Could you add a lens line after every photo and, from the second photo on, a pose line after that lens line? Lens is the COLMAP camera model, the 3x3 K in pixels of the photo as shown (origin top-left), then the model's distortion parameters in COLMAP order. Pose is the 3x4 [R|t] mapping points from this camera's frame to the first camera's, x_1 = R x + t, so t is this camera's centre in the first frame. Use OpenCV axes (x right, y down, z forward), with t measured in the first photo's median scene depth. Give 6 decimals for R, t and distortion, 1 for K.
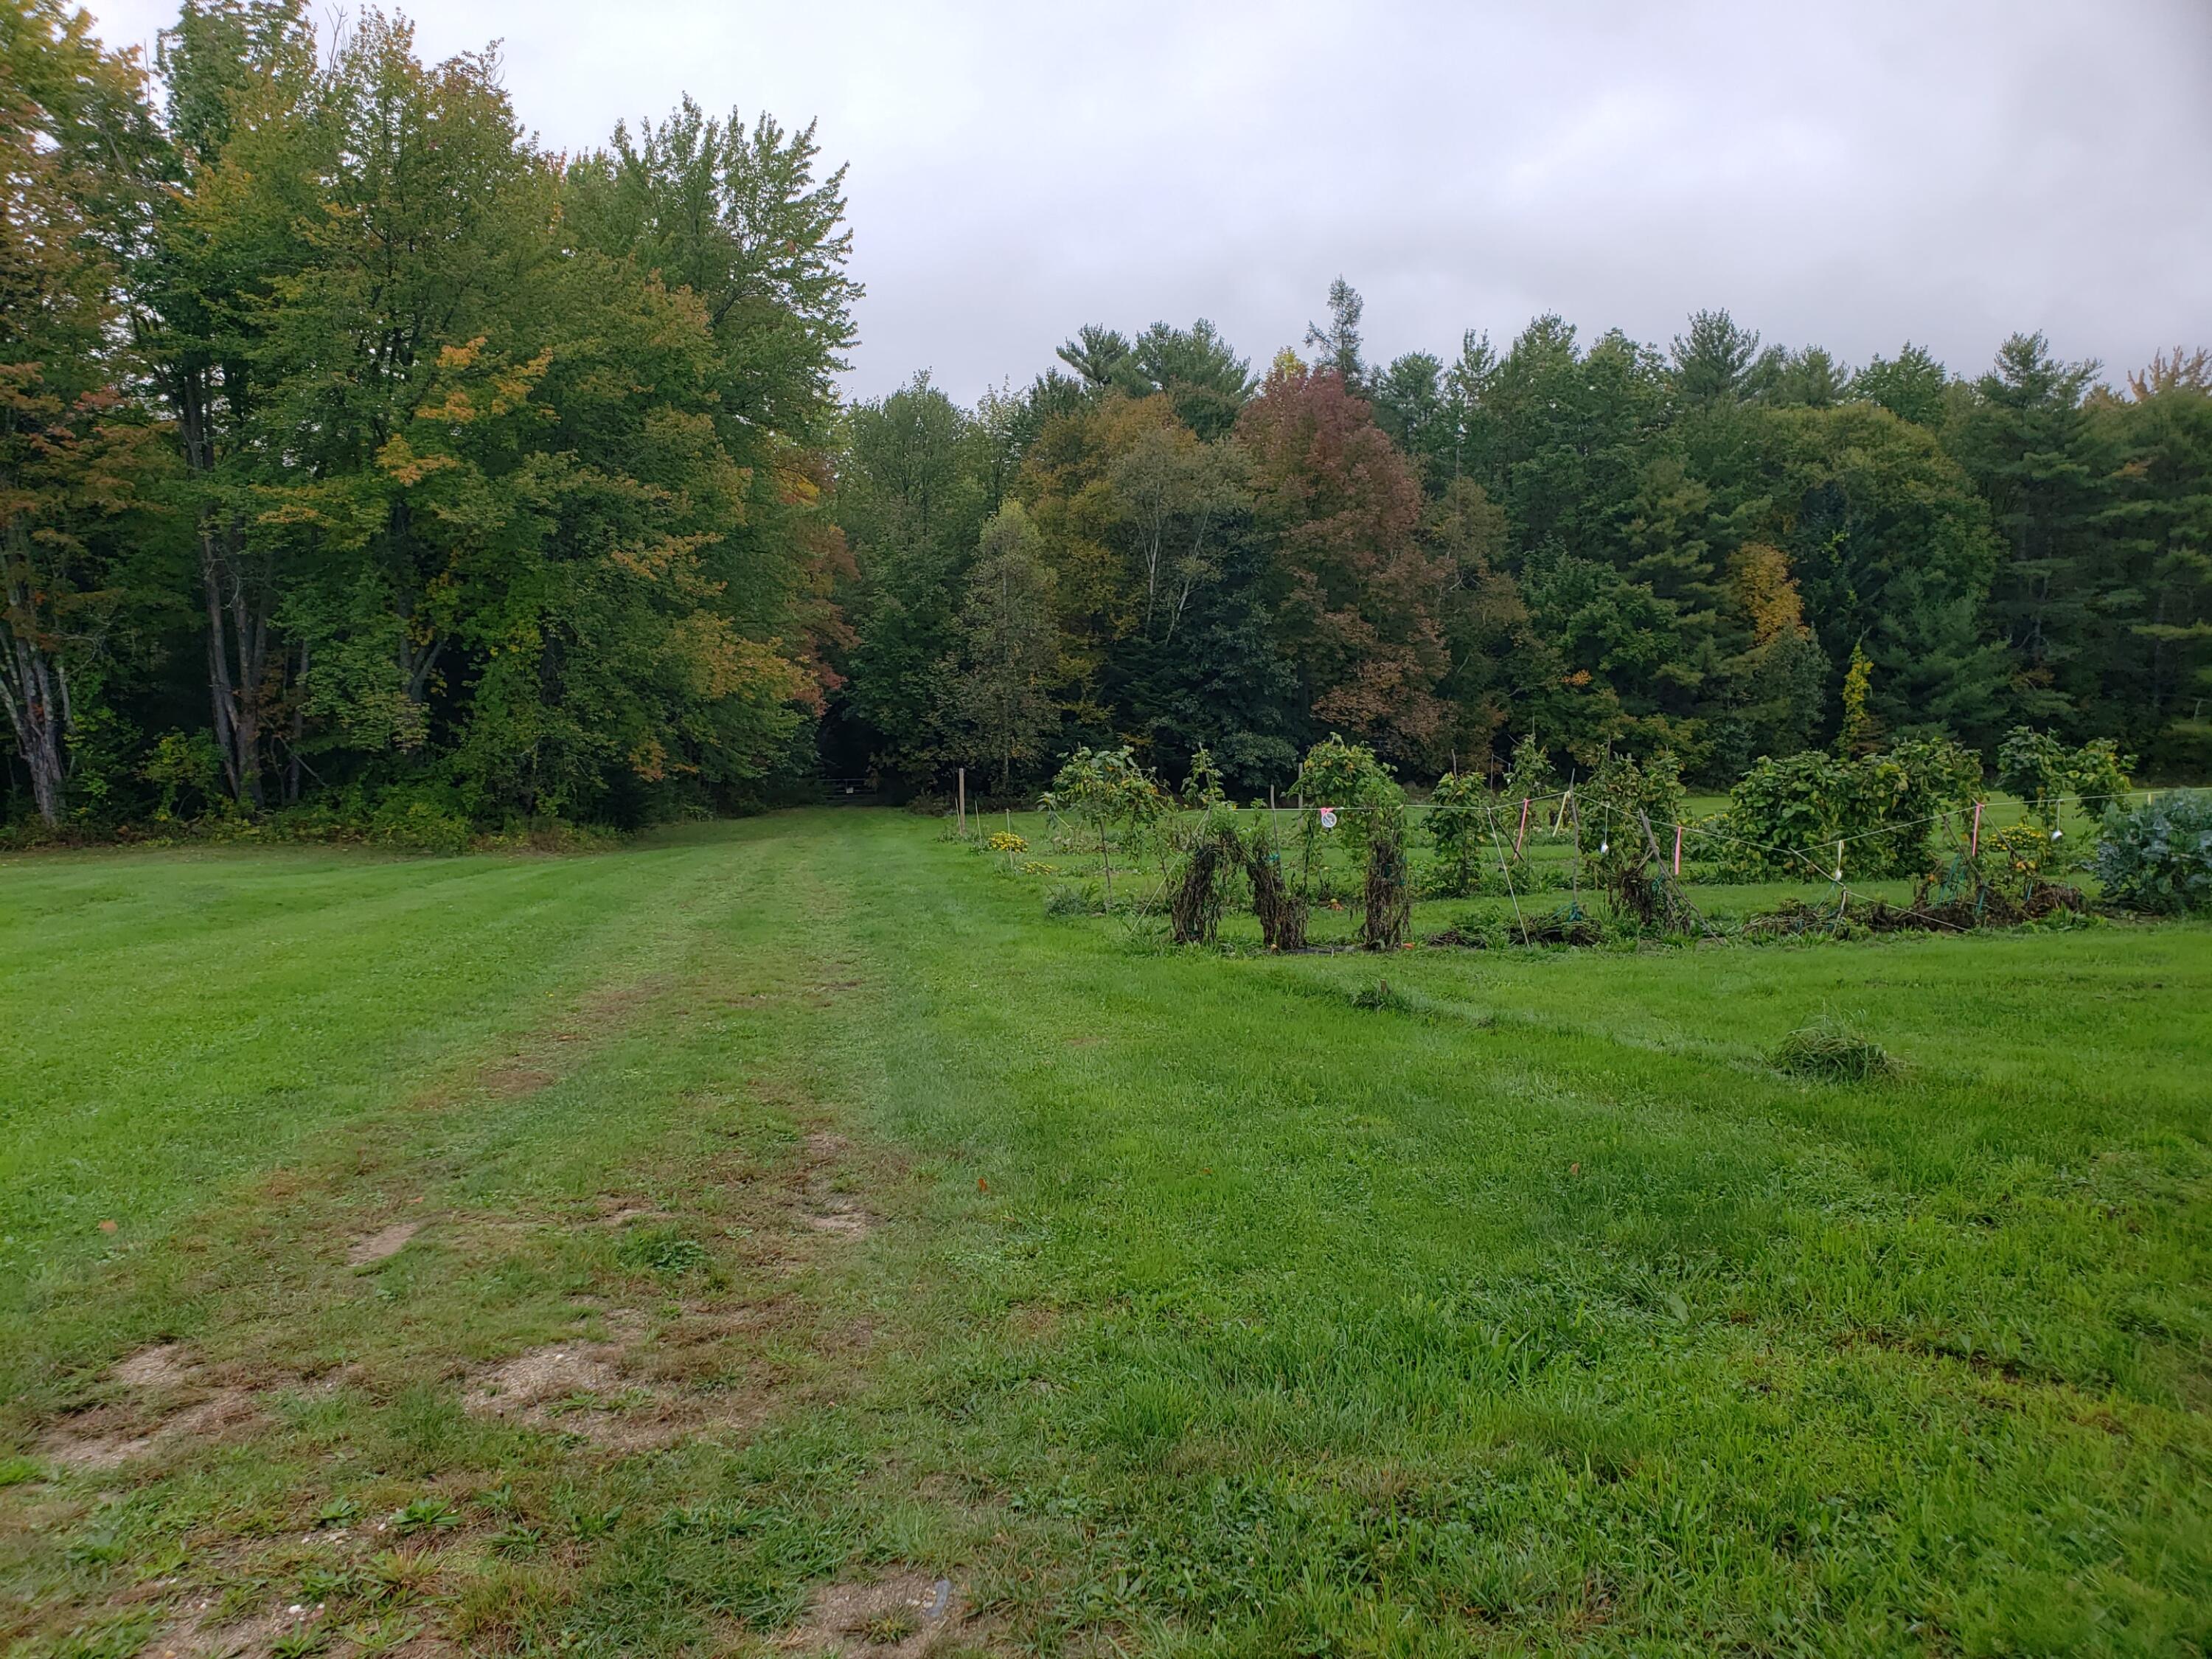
lens RADIAL K [[1718.5, 0, 1028.8], [0, 1718.5, 923.0], [0, 0, 1]] dist [0.020033, -0.021675]
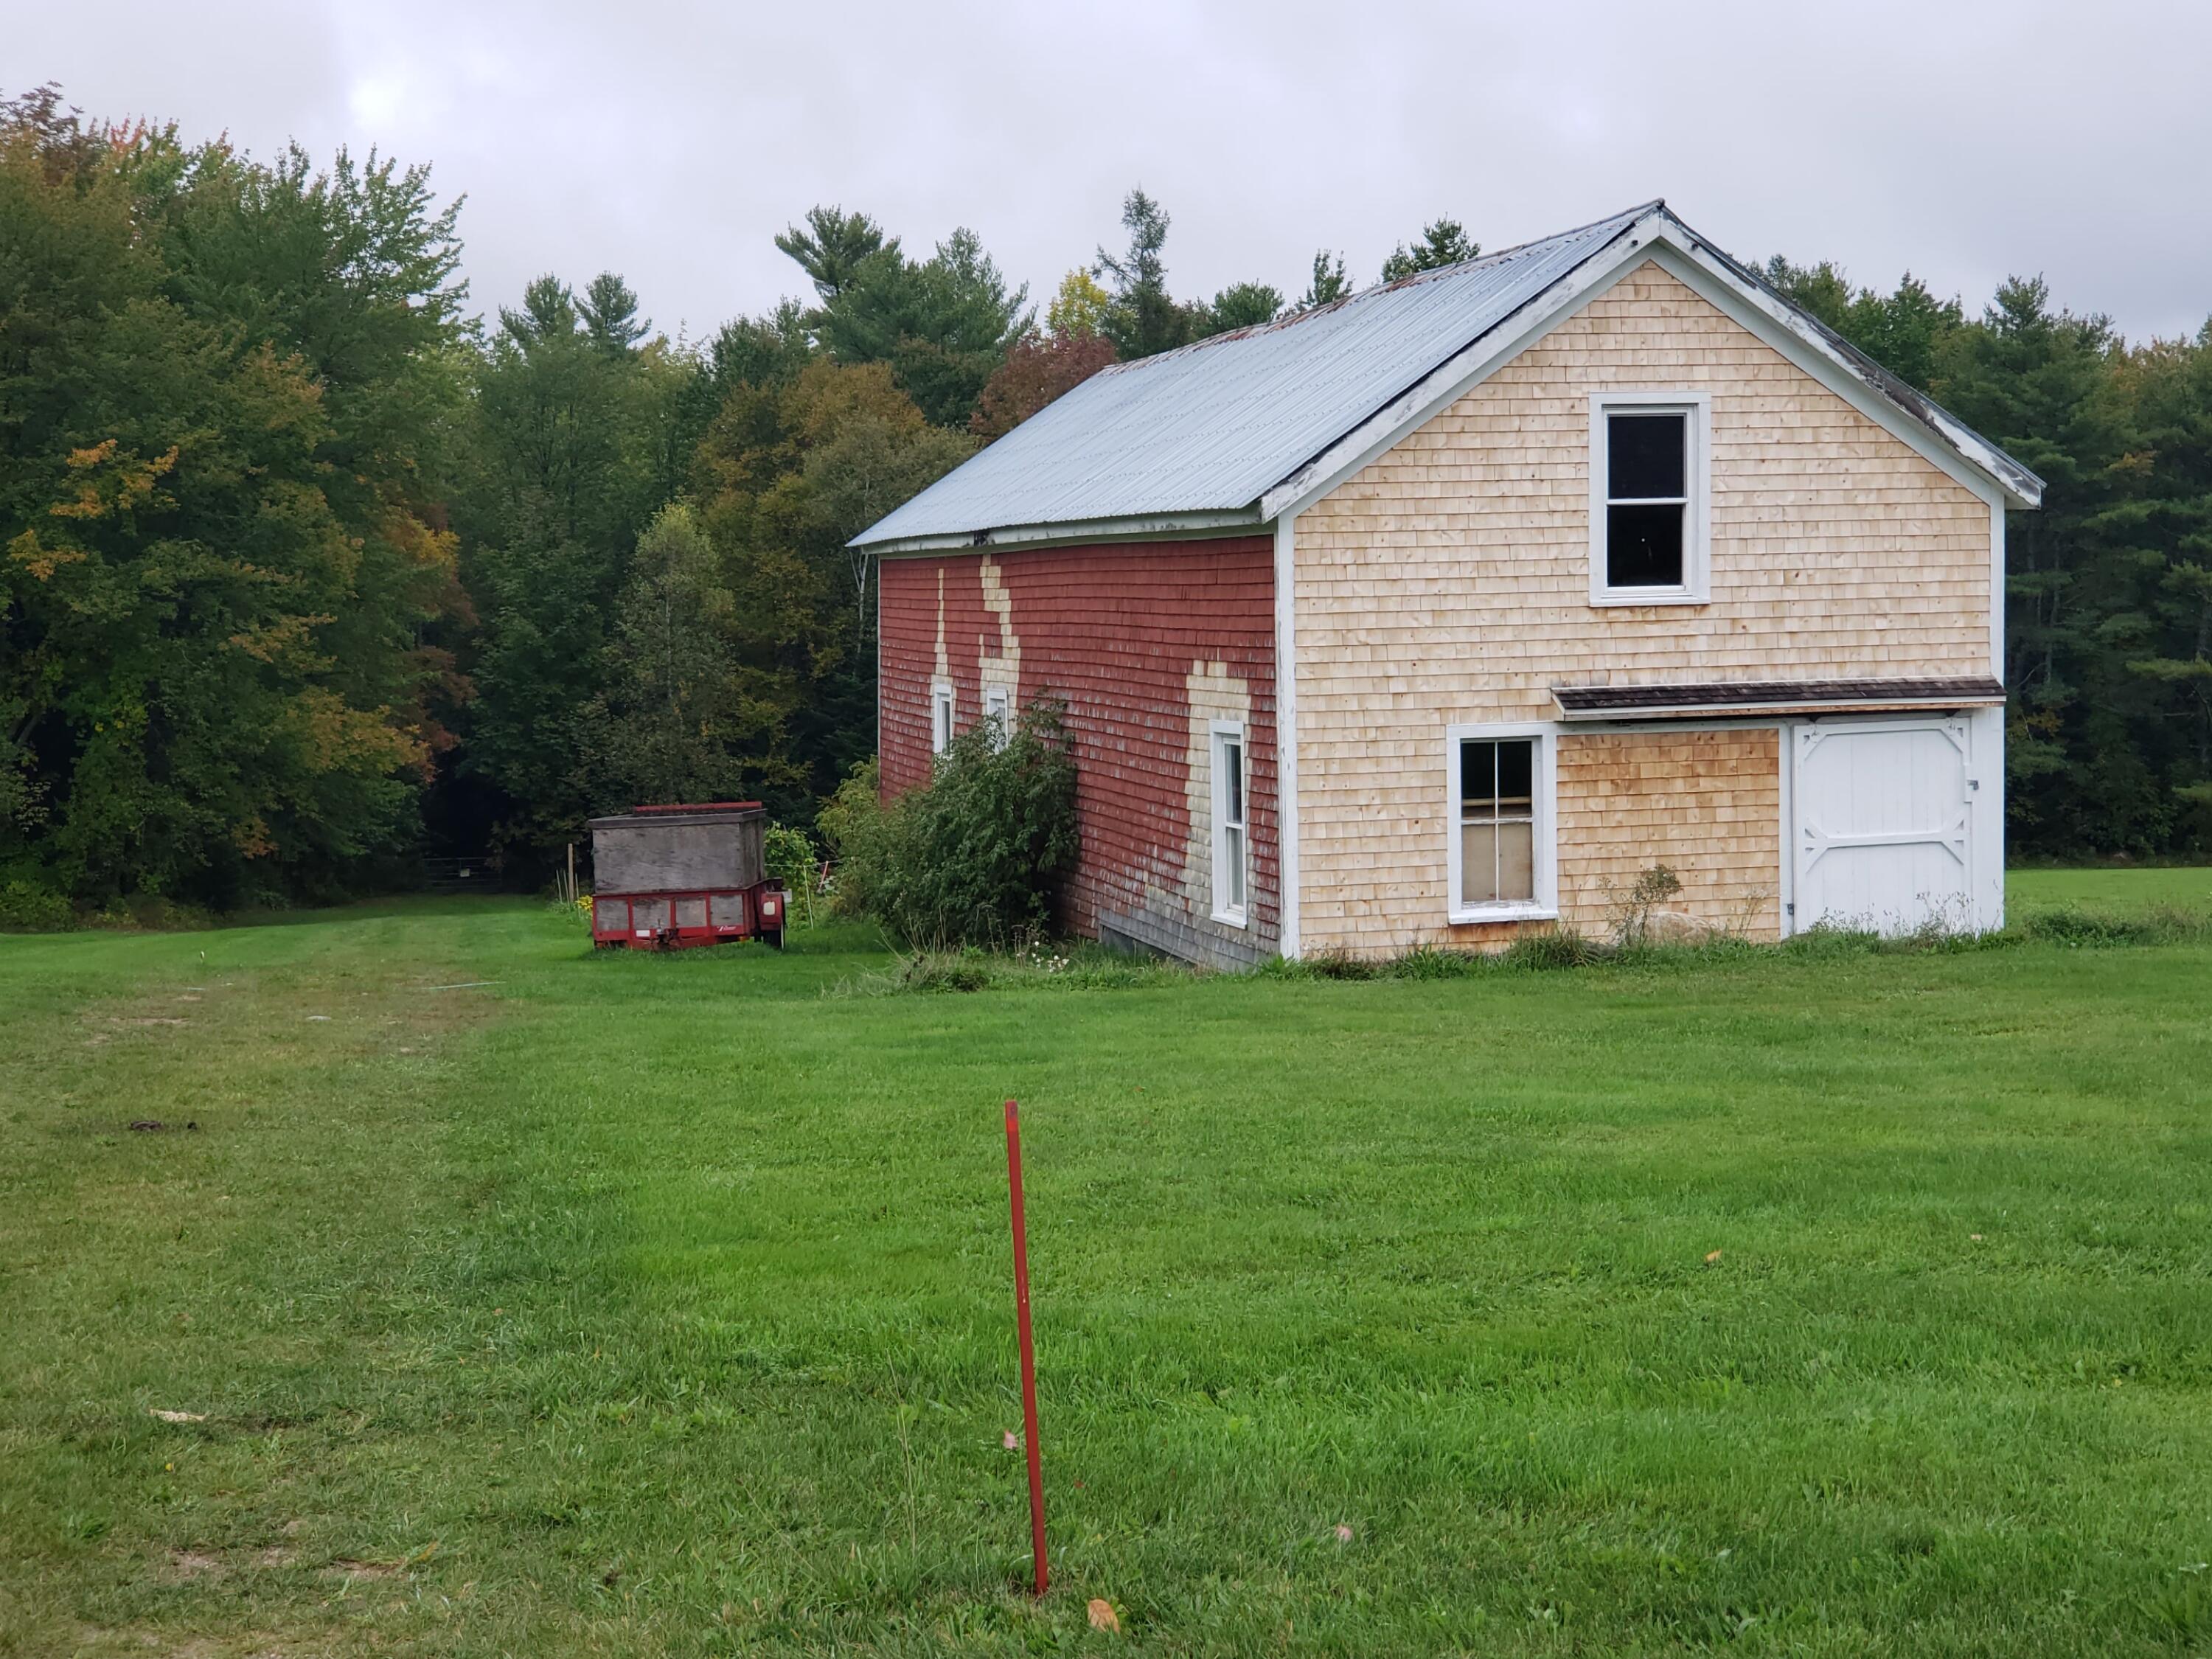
lens RADIAL K [[3315.9, 0, 1106.4], [0, 3315.9, 851.8], [0, 0, 1]] dist [0.040760, 0.000000]
pose [[0.996332, -0.001450, 0.085557, 0.084837], [0.008822, 0.996269, -0.085849, 0.068473], [-0.085113, 0.086289, 0.992628, -0.778600]]
